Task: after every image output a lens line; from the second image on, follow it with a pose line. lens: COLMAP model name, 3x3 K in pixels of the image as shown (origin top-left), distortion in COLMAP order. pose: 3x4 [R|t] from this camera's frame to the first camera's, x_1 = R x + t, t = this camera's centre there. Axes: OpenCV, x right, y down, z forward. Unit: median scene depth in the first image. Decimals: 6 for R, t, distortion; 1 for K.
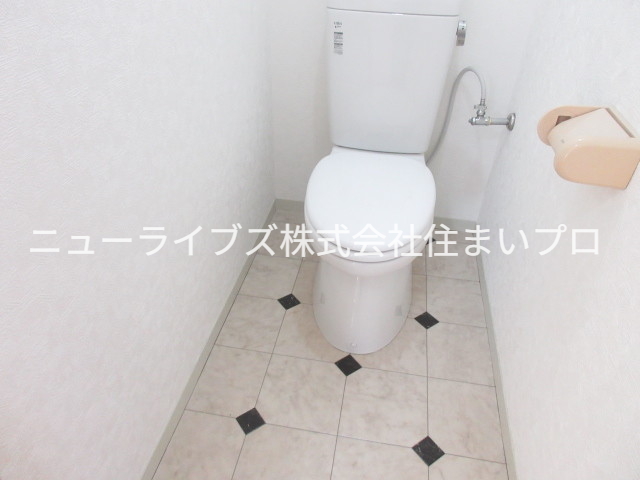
lens RADIAL K [[483.0, 0, 319.6], [0, 483.0, 239.1], [0, 0, 1]] dist [0.031381, -0.012212]
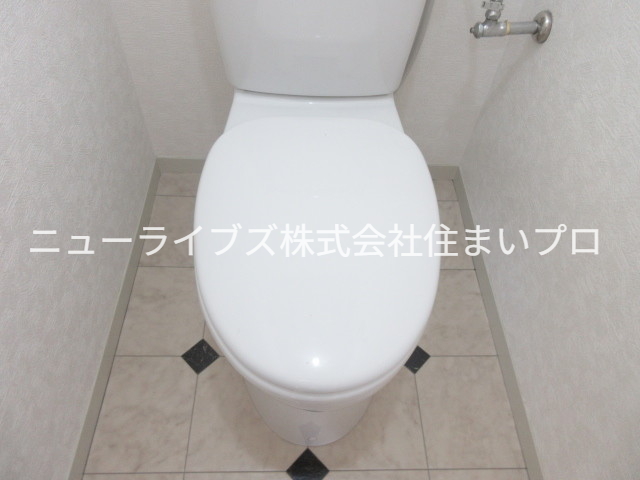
lens RADIAL K [[483.0, 0, 320.3], [0, 483.0, 241.0], [0, 0, 1]] dist [0.031381, -0.012212]
pose [[0.981954, -0.137683, 0.129652, 0.031279], [0.093295, 0.948991, 0.301186, -0.204934], [-0.164507, -0.283655, 0.944710, 0.442887]]
